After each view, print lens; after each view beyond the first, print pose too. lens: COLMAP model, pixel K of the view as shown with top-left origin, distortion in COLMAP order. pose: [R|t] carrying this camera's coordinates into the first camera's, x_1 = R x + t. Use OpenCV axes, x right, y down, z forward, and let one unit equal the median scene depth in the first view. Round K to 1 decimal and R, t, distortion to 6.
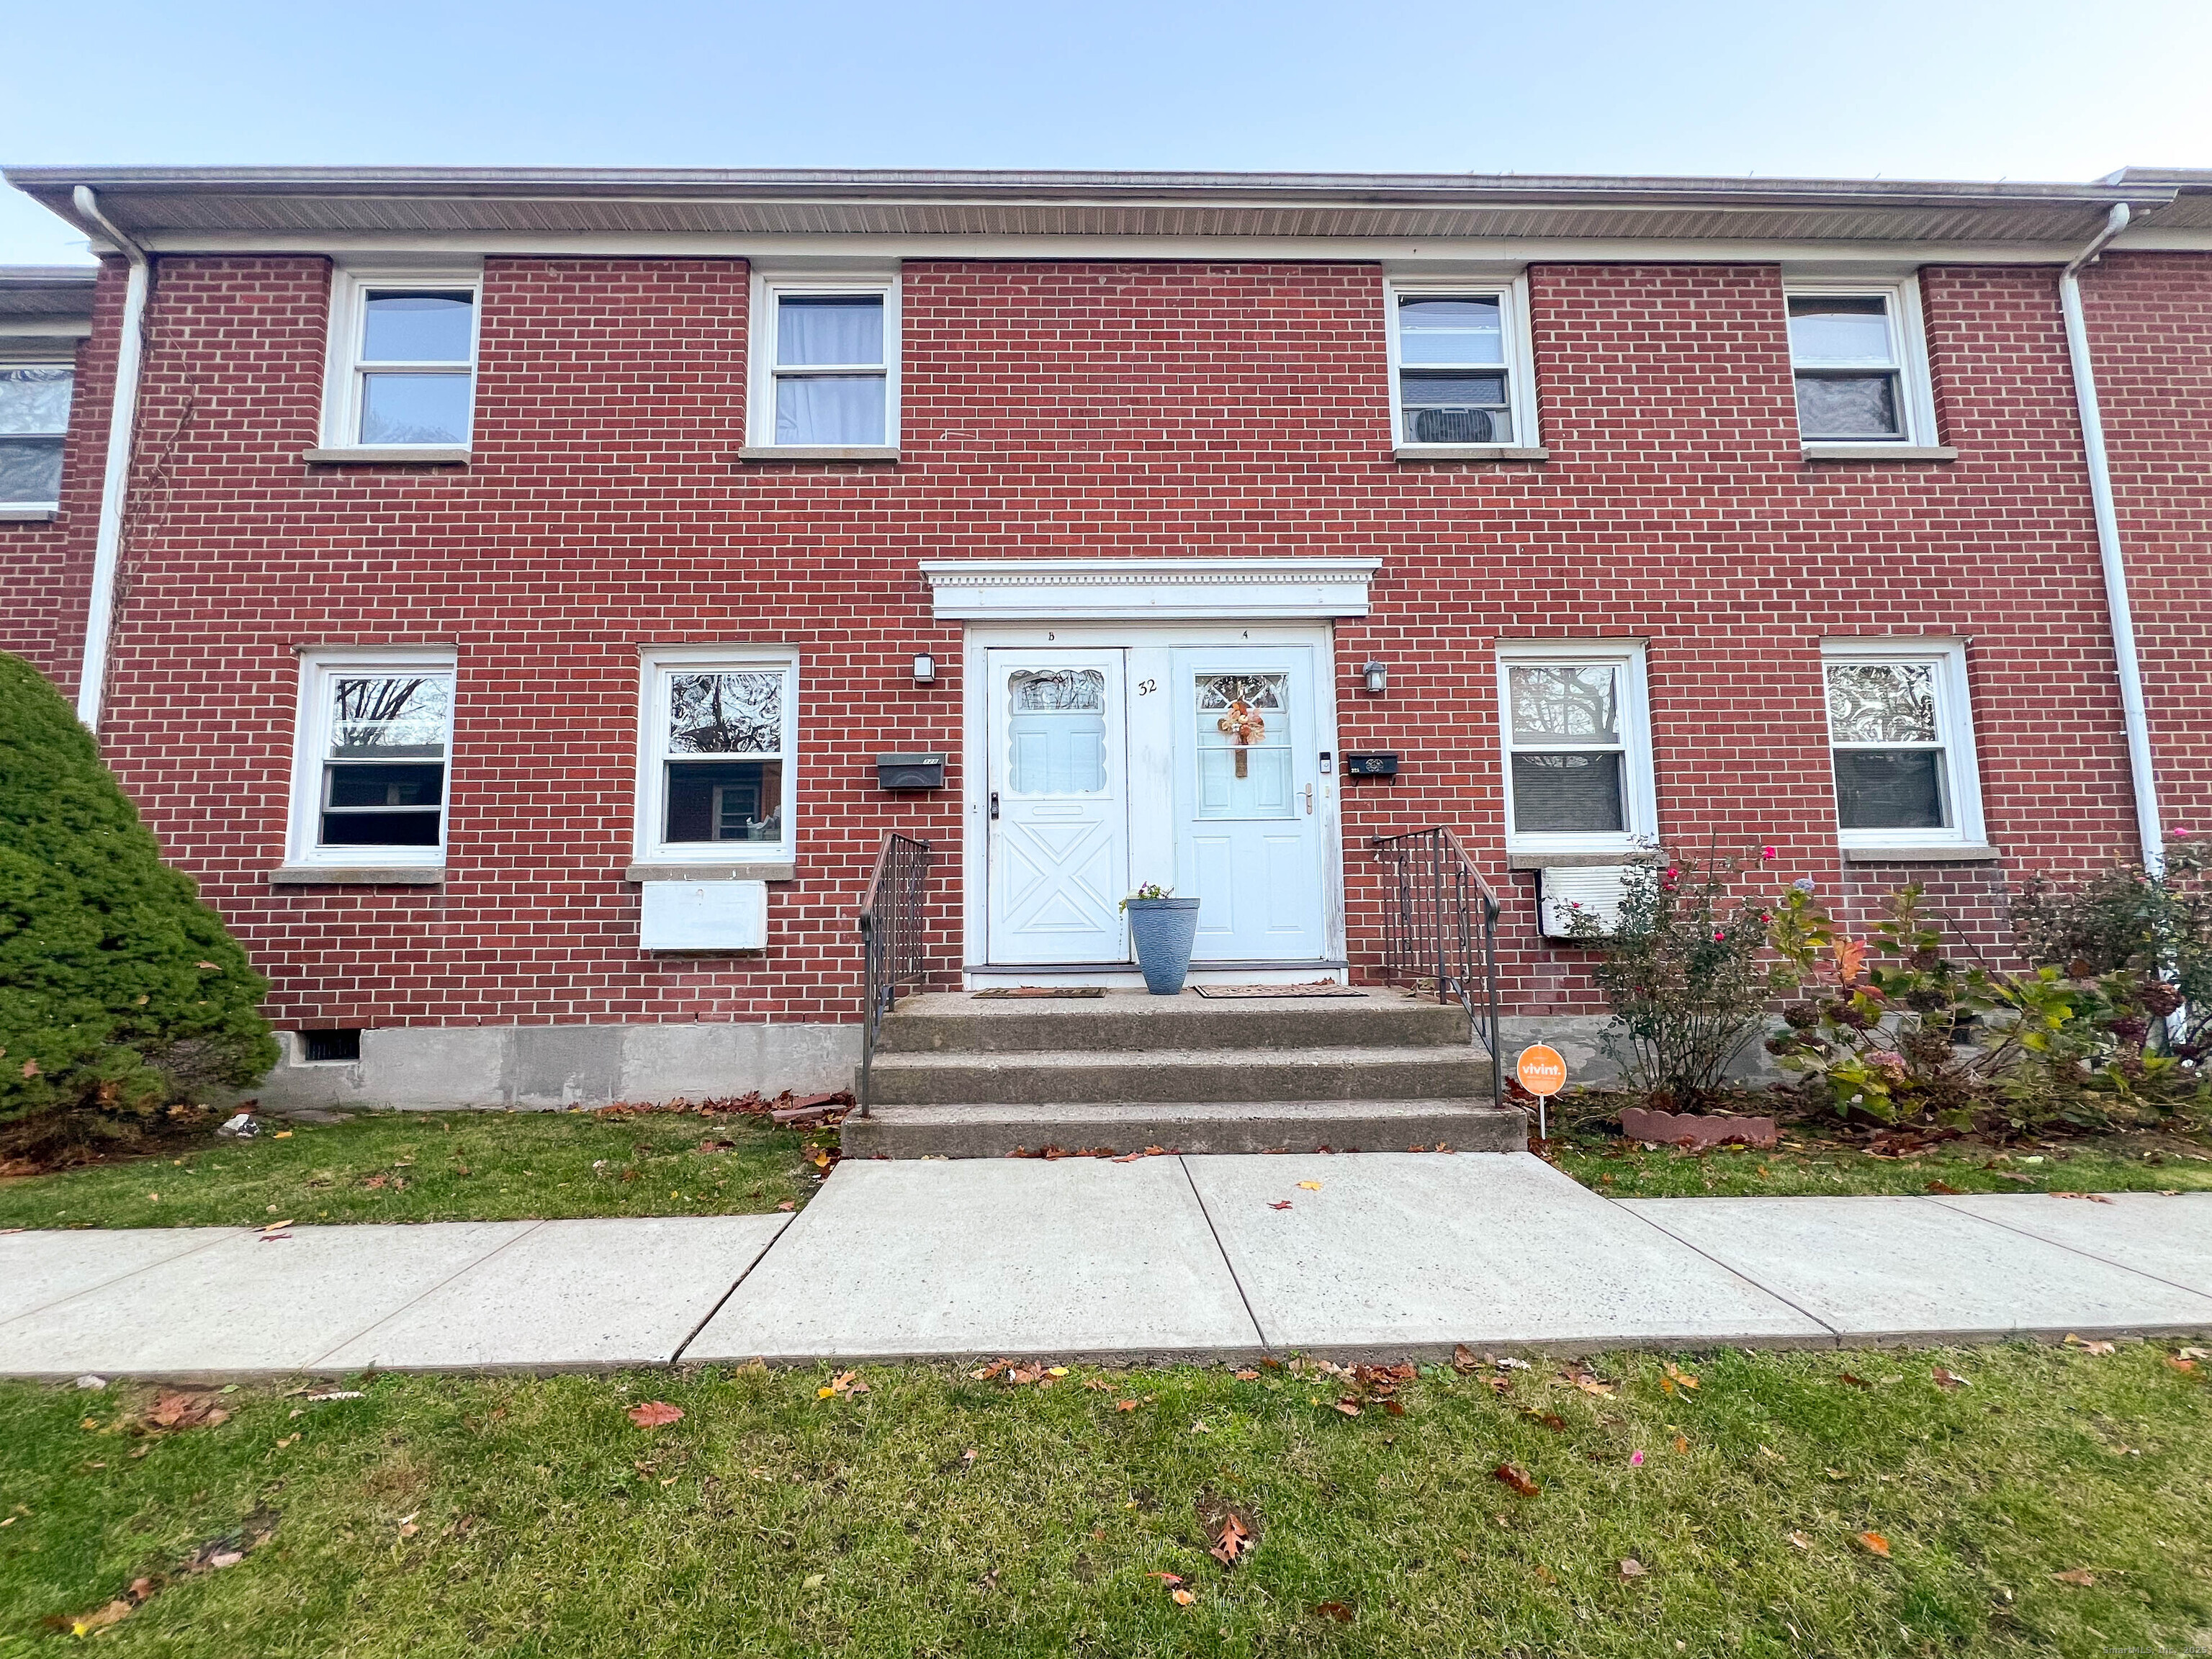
lens RADIAL K [[874.0, 0, 1096.4], [0, 874.0, 826.6], [0, 0, 1]] dist [-0.001434, -0.000260]
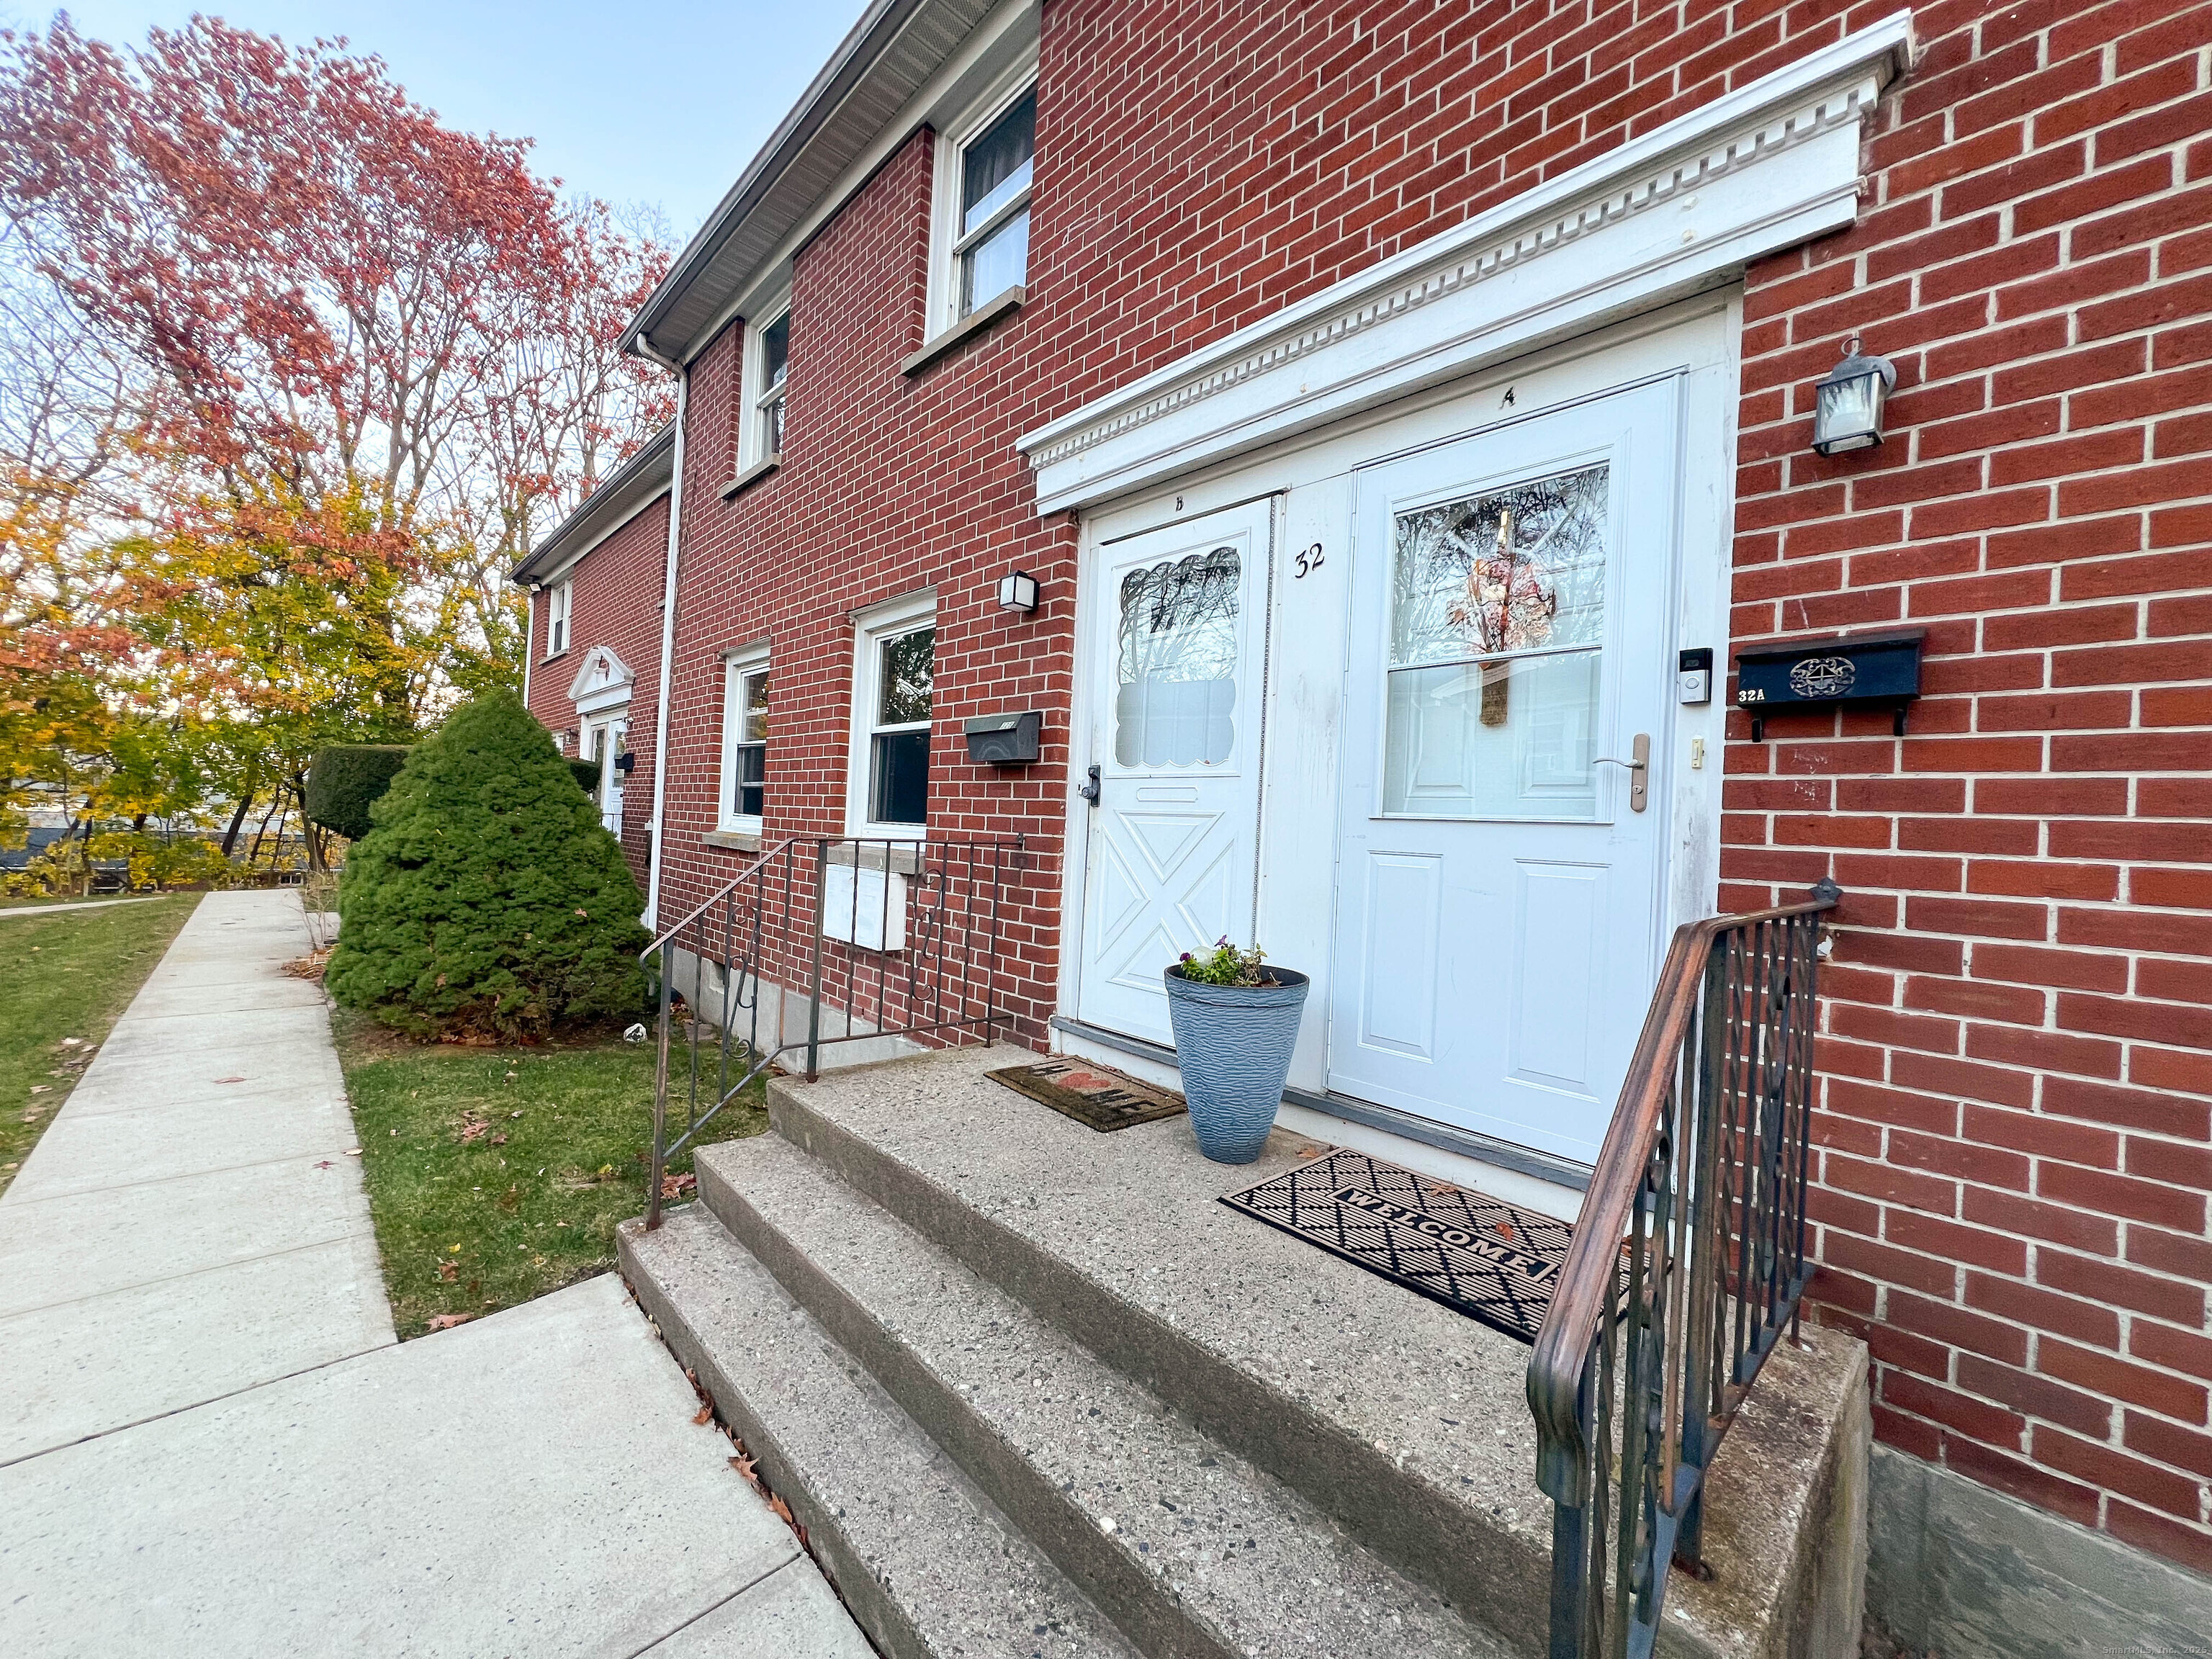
lens RADIAL K [[874.0, 0, 1096.4], [0, 874.0, 826.6], [0, 0, 1]] dist [-0.001434, -0.000260]
pose [[0.669896, 0.041422, -0.741299, 0.374980], [0.016961, 0.997328, 0.071055, -0.040452], [0.742261, -0.060172, 0.667404, 0.555794]]
